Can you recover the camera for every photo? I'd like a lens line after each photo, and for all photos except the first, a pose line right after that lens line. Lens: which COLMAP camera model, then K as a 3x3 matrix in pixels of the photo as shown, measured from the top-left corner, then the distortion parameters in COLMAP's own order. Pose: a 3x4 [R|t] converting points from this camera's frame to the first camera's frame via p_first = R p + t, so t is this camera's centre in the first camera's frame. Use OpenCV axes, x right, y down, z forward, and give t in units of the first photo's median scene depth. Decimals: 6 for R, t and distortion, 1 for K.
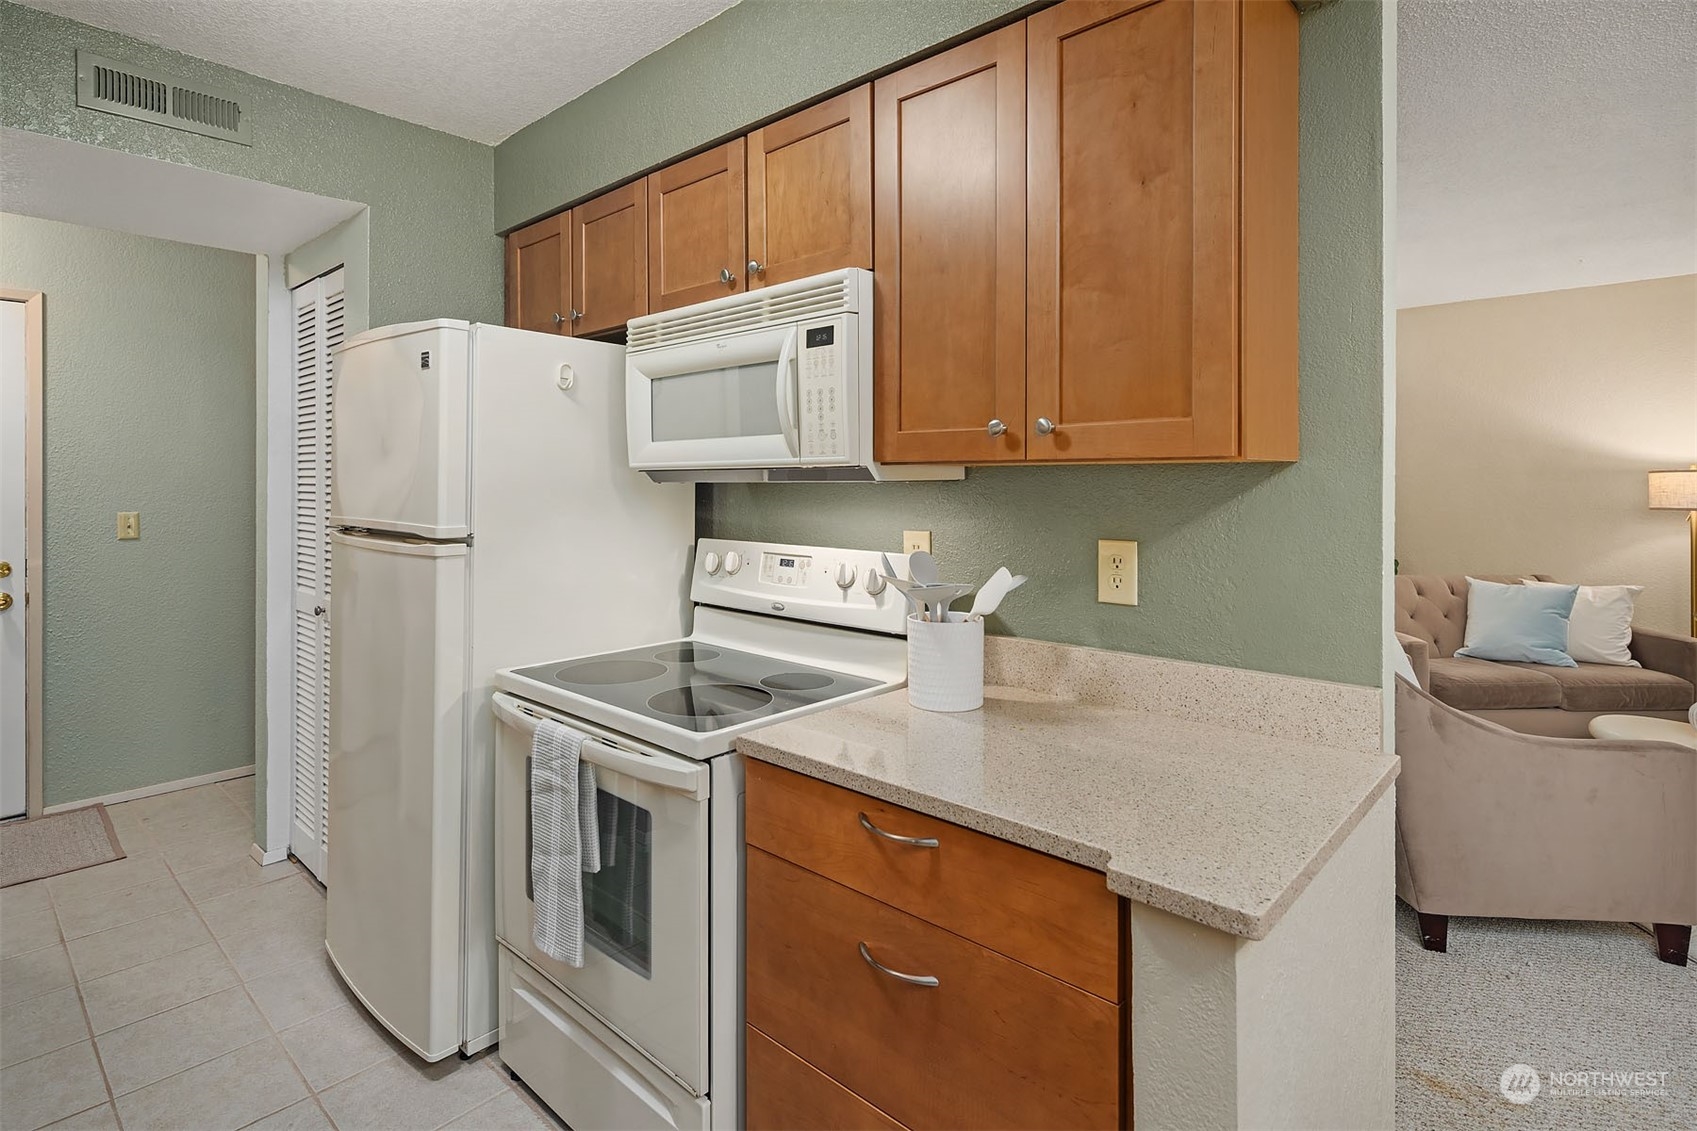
lens RADIAL K [[862.4, 0, 839.8], [0, 862.4, 480.6], [0, 0, 1]] dist [-0.000345, -0.001187]
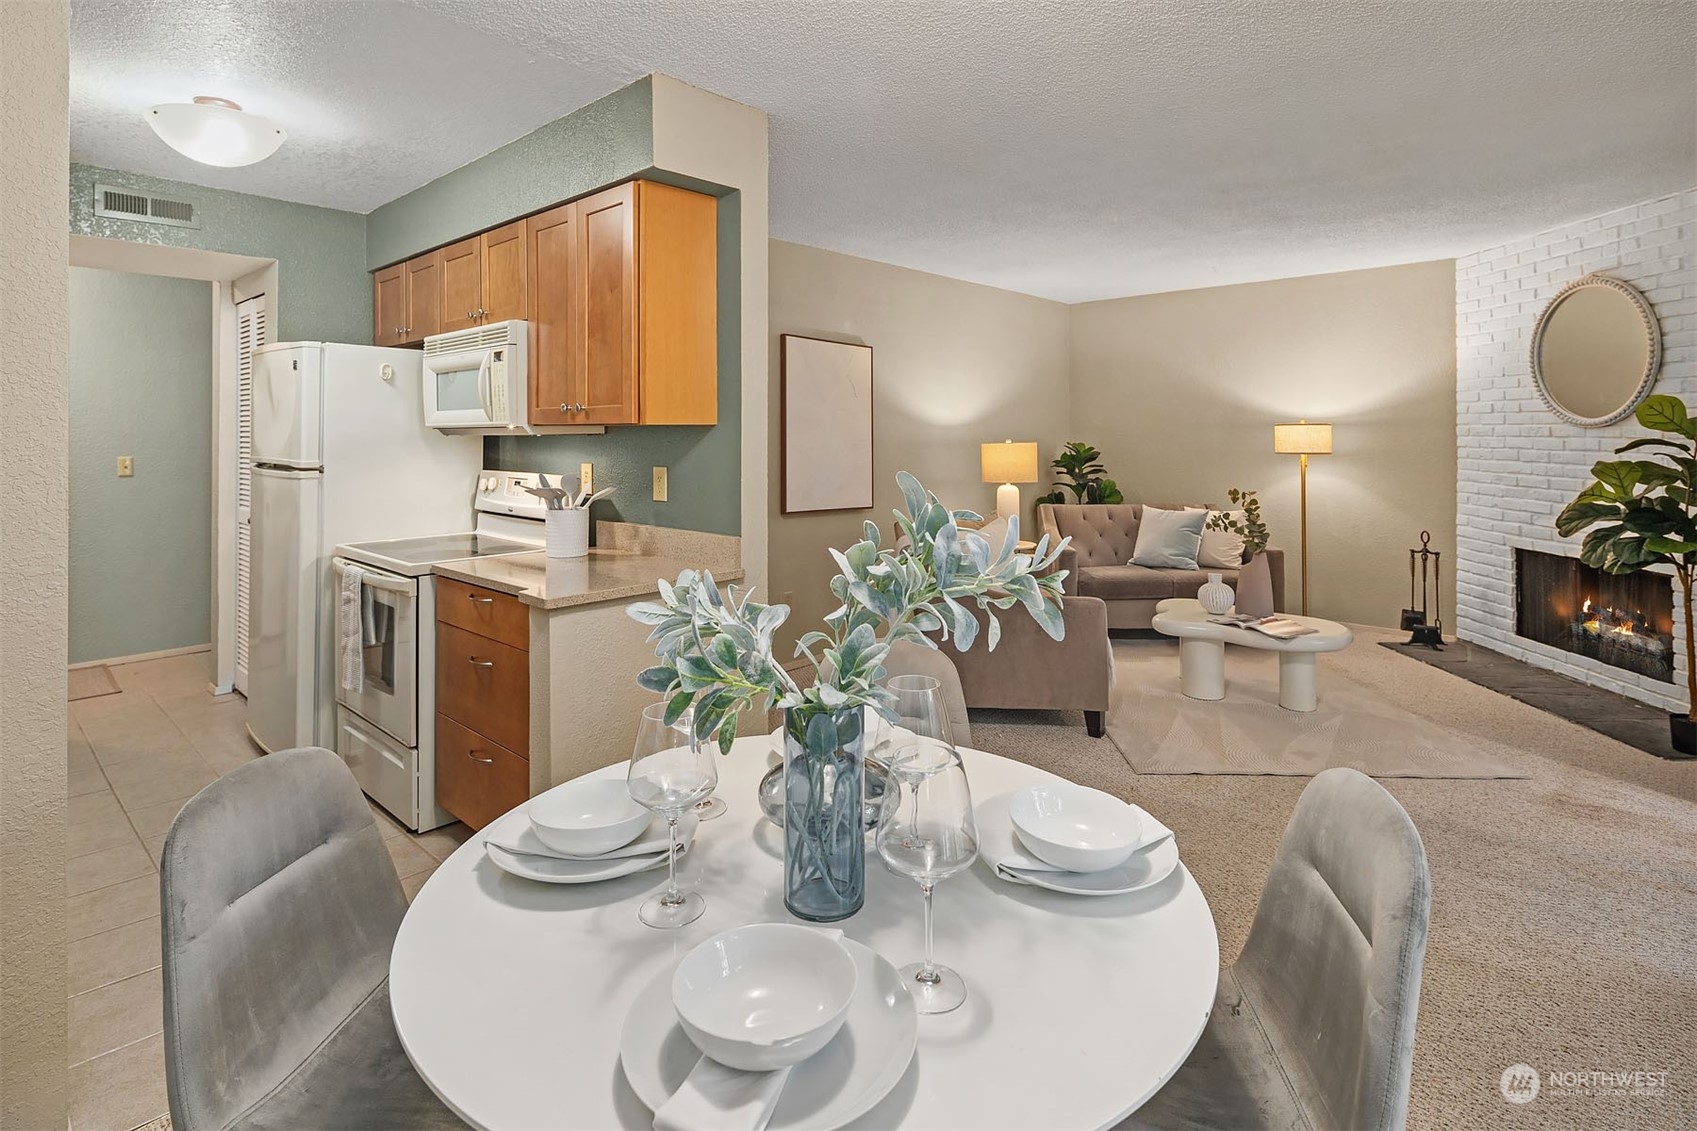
lens RADIAL K [[861.1, 0, 843.2], [0, 861.1, 424.8], [0, 0, 1]] dist [-0.000791, -0.001516]
pose [[0.999996, -0.001834, 0.002183, 0.519355], [0.001850, 0.999971, -0.007358, -0.004241], [-0.002169, 0.007362, 0.999971, -0.615084]]
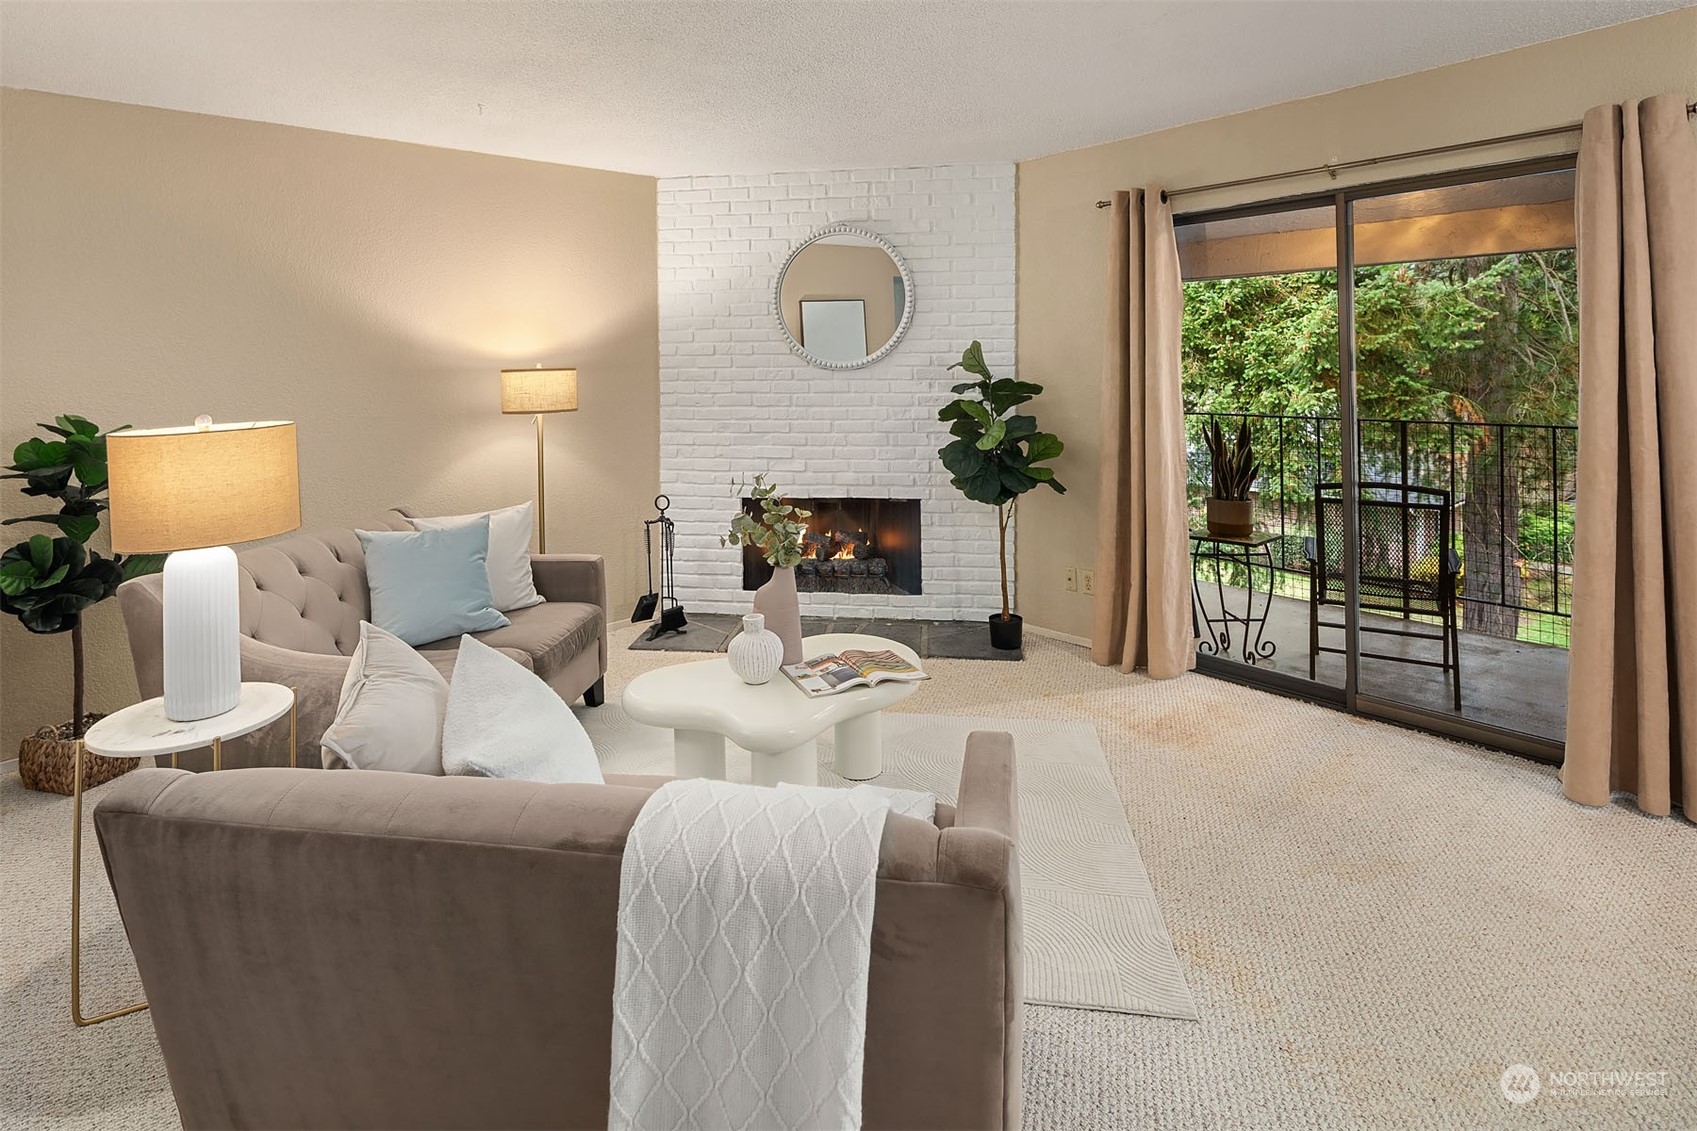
lens RADIAL K [[854.7, 0, 828.3], [0, 854.7, 364.4], [0, 0, 1]] dist [-0.002804, -0.000961]
pose [[0.120460, -0.003332, 0.992713, 0.224524], [0.013649, 0.999905, 0.001700, -0.026375], [-0.992624, 0.013345, 0.120494, 1.086746]]
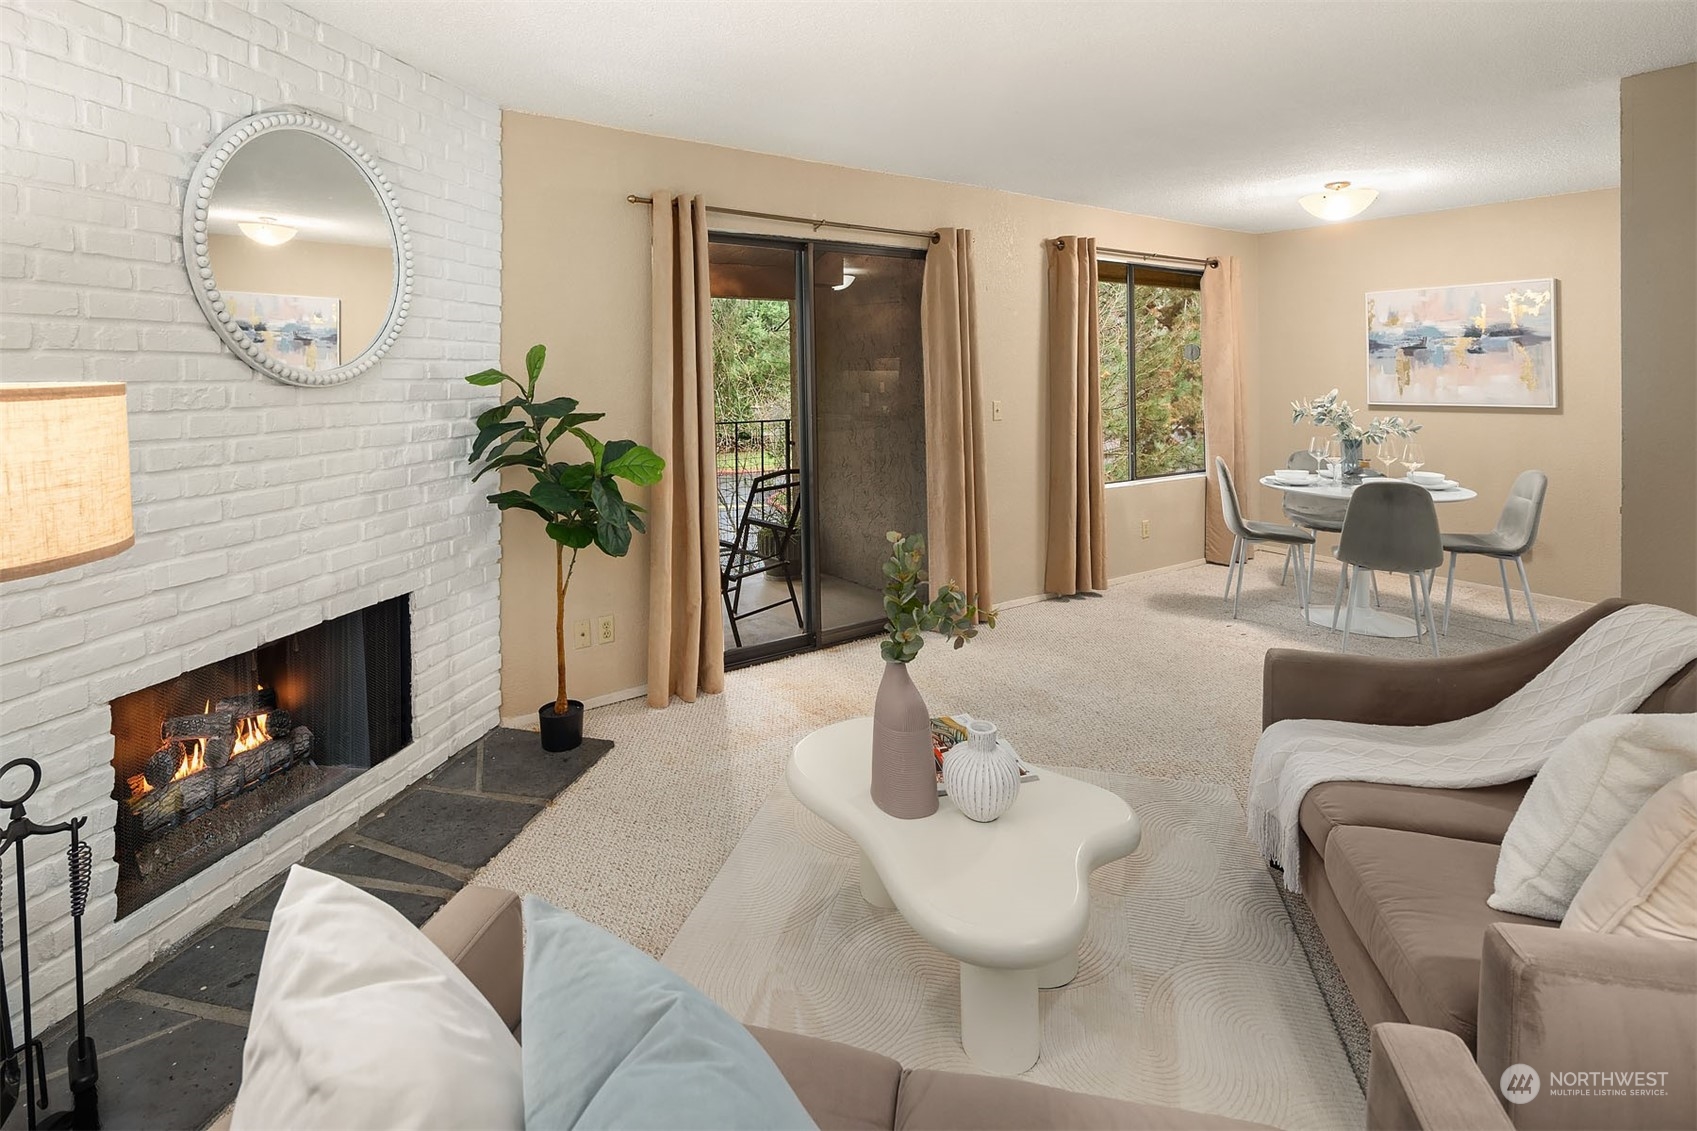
lens RADIAL K [[854.7, 0, 828.3], [0, 854.7, 364.4], [0, 0, 1]] dist [-0.002804, -0.000961]
pose [[-0.976906, 0.002739, 0.213650, 1.343929], [0.001819, 0.999988, -0.004501, -0.031608], [-0.213660, -0.004008, -0.976900, 2.192418]]
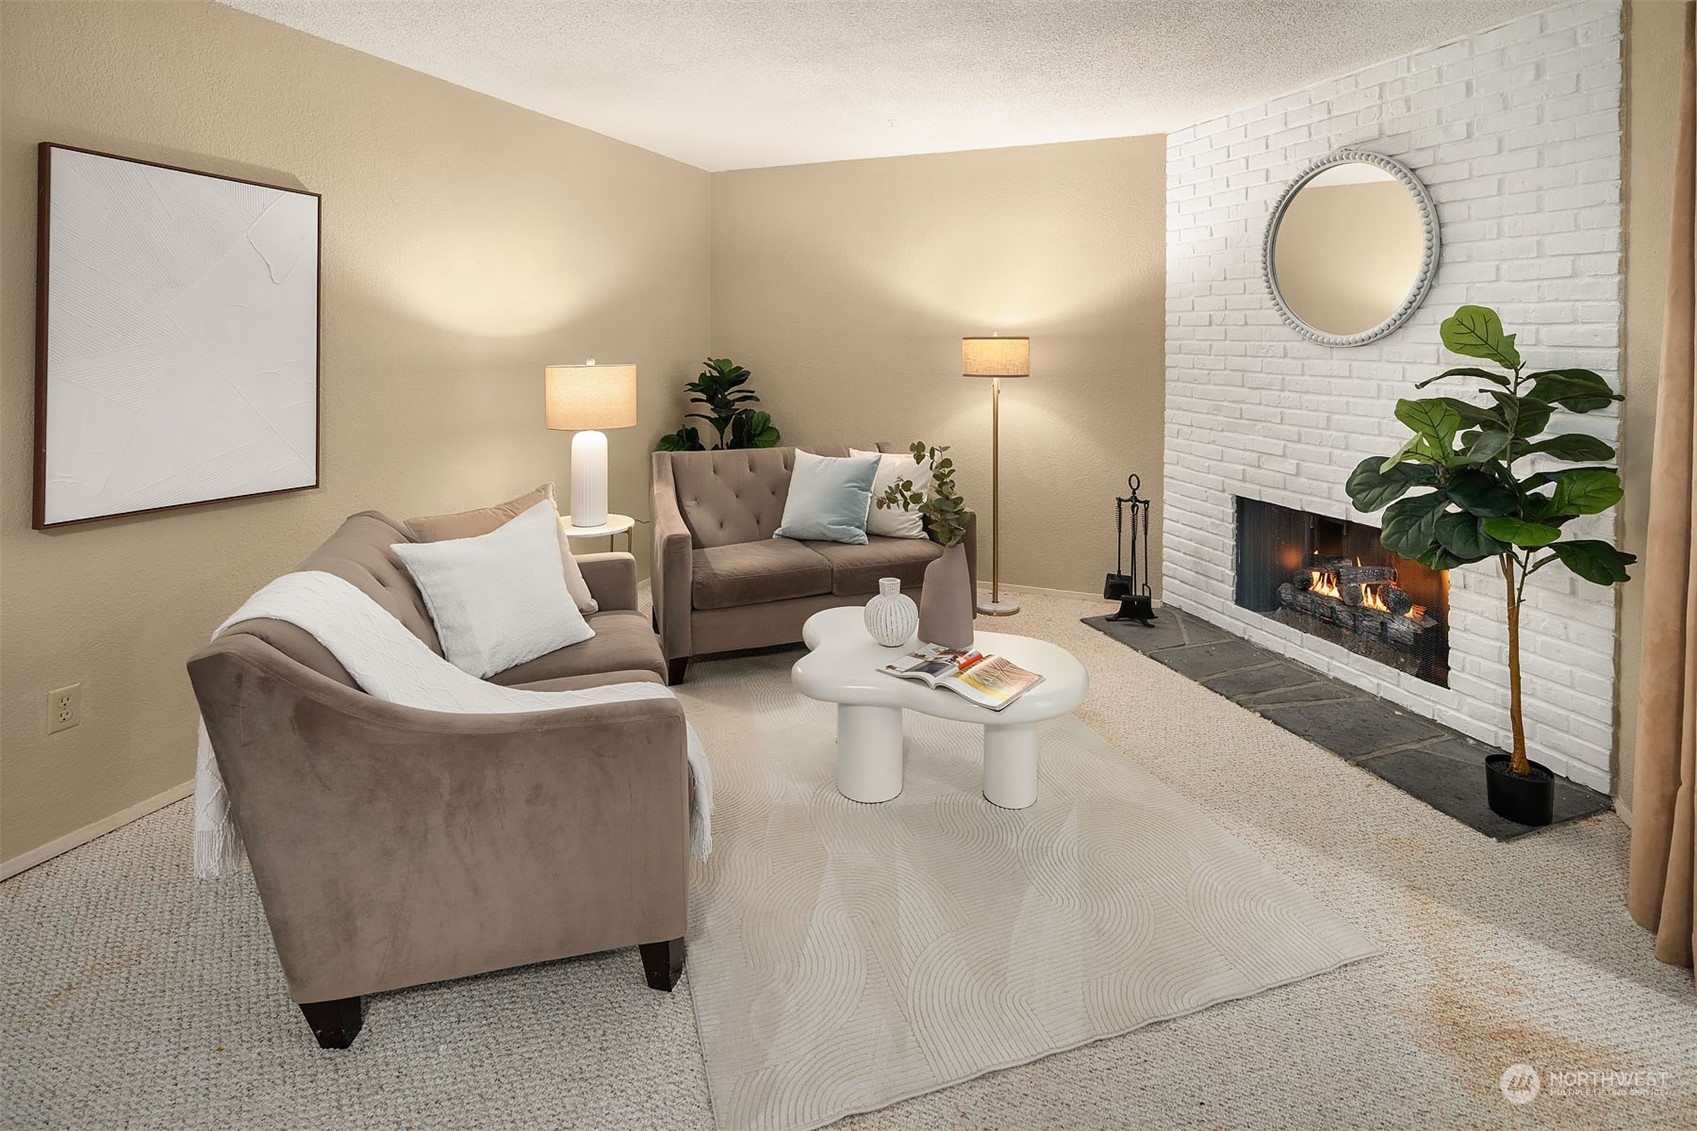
lens RADIAL K [[836.1, 0, 846.3], [0, 836.1, 337.3], [0, 0, 1]] dist [0.000347, -0.000750]
pose [[0.936324, 0.003018, 0.351125, 0.889870], [-0.004180, 0.999988, 0.002552, -0.026148], [-0.351113, -0.003858, 0.936325, 0.248401]]
